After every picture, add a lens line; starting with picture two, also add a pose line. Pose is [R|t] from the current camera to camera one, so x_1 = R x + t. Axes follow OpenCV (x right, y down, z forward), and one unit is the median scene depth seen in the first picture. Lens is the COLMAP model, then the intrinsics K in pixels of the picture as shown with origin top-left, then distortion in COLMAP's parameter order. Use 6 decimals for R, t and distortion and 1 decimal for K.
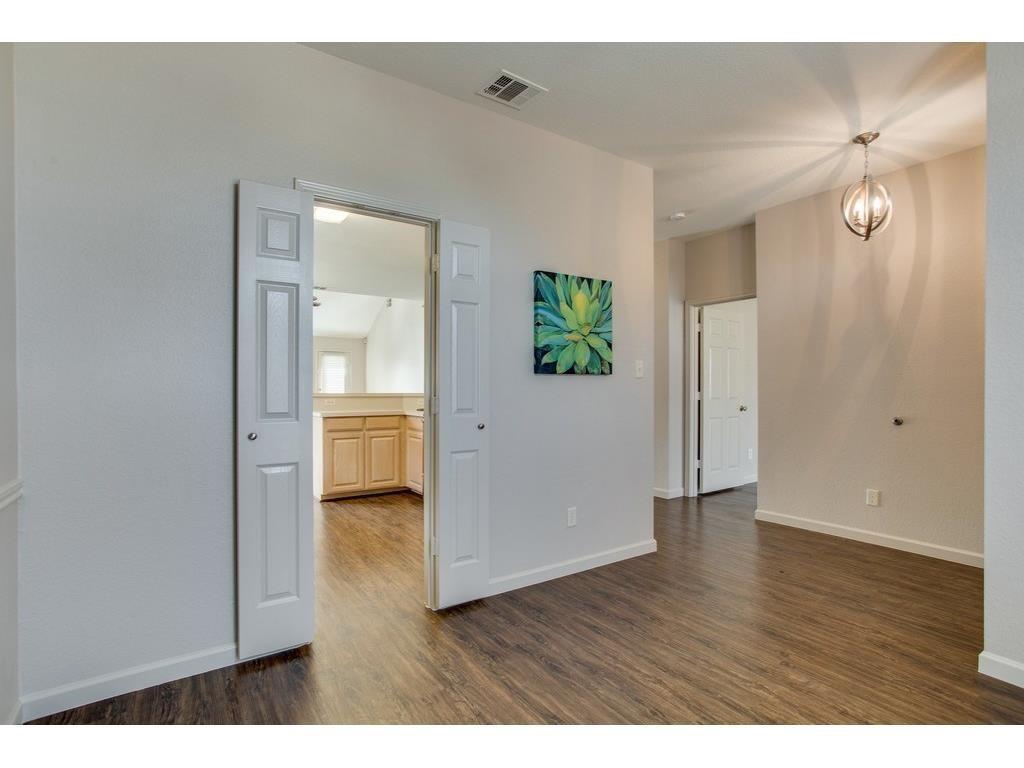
lens RADIAL K [[512.3, 0, 513.7], [0, 512.3, 387.3], [0, 0, 1]] dist [-0.002753, -0.000253]
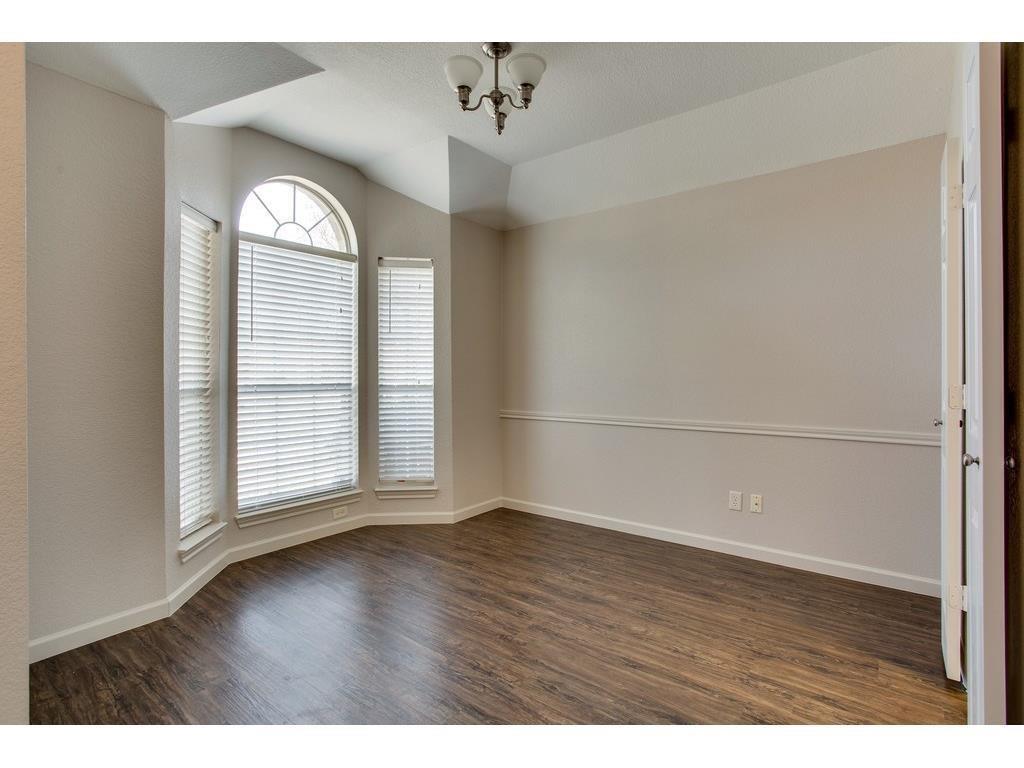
lens RADIAL K [[512.3, 0, 509.0], [0, 512.3, 378.0], [0, 0, 1]] dist [-0.002753, -0.000253]
pose [[-0.956786, 0.003660, -0.290769, 0.627282], [0.003332, 0.999993, 0.001622, 0.005041], [0.290773, 0.000583, -0.956792, 1.871900]]
